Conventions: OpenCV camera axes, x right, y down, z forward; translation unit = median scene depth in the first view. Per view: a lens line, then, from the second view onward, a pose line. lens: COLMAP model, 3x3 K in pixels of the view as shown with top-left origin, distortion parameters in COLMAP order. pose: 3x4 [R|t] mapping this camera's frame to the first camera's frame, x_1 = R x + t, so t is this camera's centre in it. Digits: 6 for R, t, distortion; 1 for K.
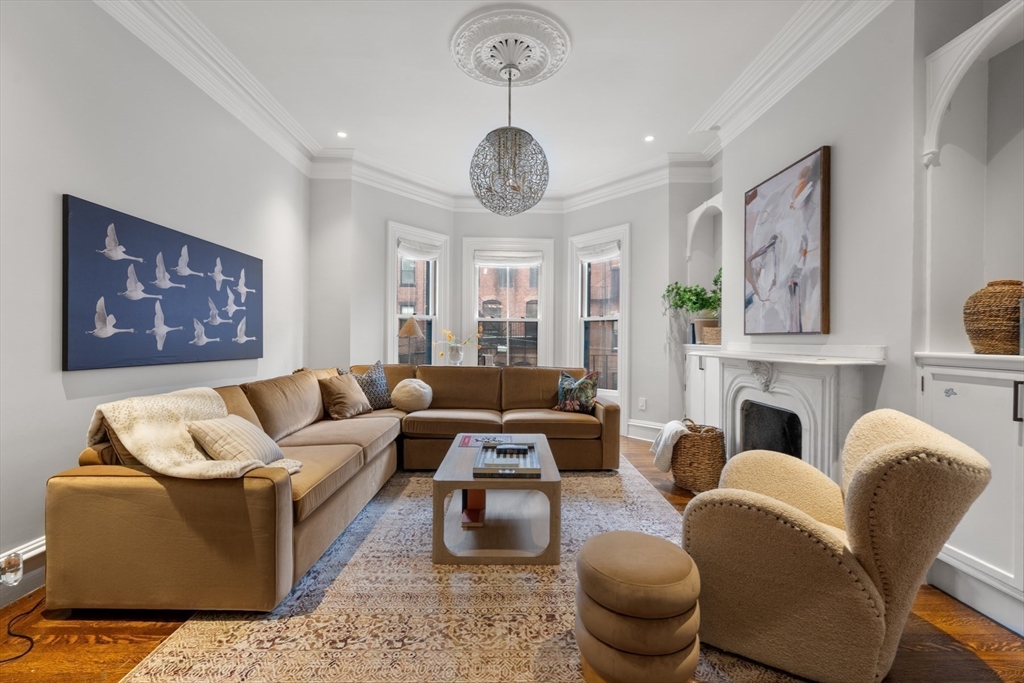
lens RADIAL K [[427.7, 0, 505.5], [0, 427.7, 339.5], [0, 0, 1]] dist [0.002533, -0.000200]
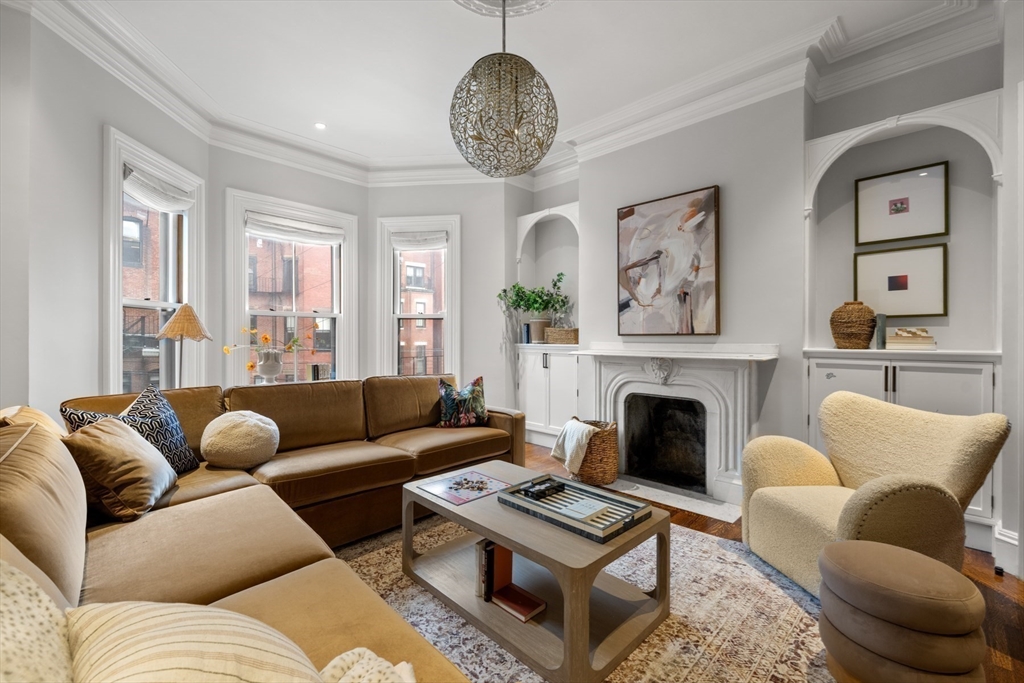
lens RADIAL K [[427.7, 0, 505.5], [0, 427.7, 339.5], [0, 0, 1]] dist [0.002533, -0.000200]
pose [[0.725621, -0.009266, 0.688032, -0.451433], [0.006061, 0.999957, 0.007075, -0.010210], [-0.688068, -0.000964, 0.725646, 0.409201]]
